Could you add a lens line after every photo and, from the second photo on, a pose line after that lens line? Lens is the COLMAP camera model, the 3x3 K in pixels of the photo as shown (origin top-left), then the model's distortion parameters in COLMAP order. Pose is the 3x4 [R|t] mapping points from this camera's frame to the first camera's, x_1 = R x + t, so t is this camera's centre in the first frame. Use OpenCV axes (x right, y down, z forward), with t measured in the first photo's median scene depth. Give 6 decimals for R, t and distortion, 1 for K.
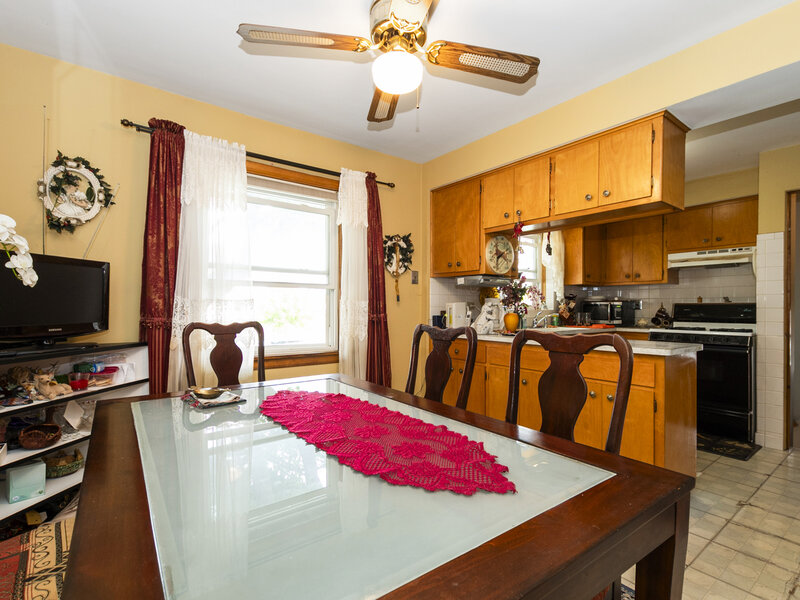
lens RADIAL K [[404.5, 0, 406.1], [0, 404.5, 307.5], [0, 0, 1]] dist [0.011189, -0.003447]
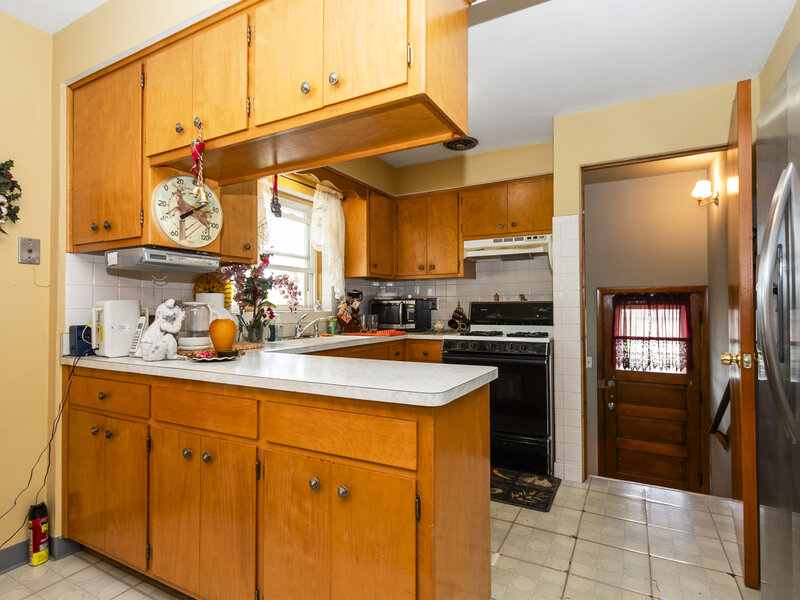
lens RADIAL K [[423.5, 0, 413.2], [0, 423.5, 300.7], [0, 0, 1]] dist [0.002540, 0.000368]
pose [[0.911086, 0.000092, 0.412217, 0.359181], [0.006892, 0.999857, -0.015456, -0.001021], [-0.412159, 0.016923, 0.910955, 0.481784]]
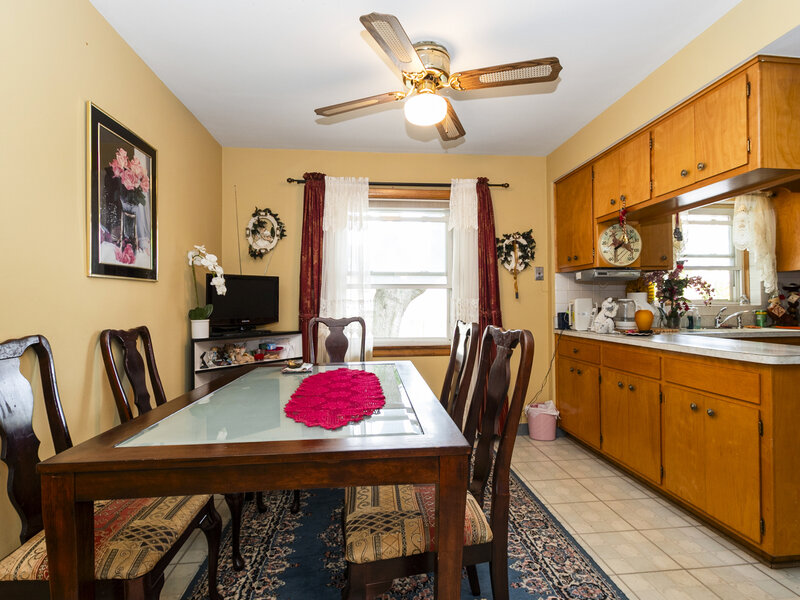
lens RADIAL K [[423.5, 0, 397.5], [0, 423.5, 298.2], [0, 0, 1]] dist [0.002540, 0.000368]
pose [[0.843940, -0.016676, -0.536179, 0.420473], [0.009608, 0.999826, -0.015973, -0.002364], [0.536352, 0.008328, 0.843953, -0.068256]]
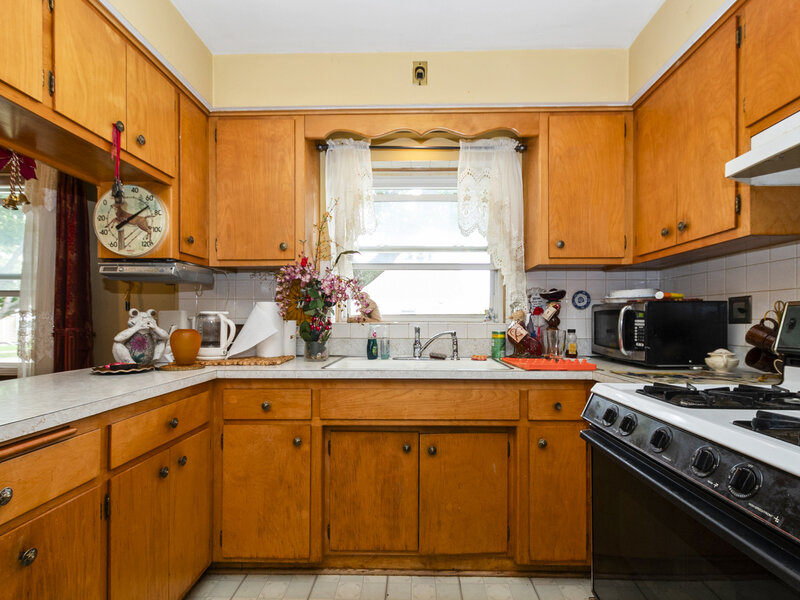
lens RADIAL K [[404.5, 0, 407.7], [0, 404.5, 317.2], [0, 0, 1]] dist [0.011189, -0.003447]
pose [[0.772697, -0.006106, -0.634746, 1.139692], [0.000295, 0.999957, -0.009259, 0.004664], [0.634775, 0.006967, 0.772665, 1.085082]]
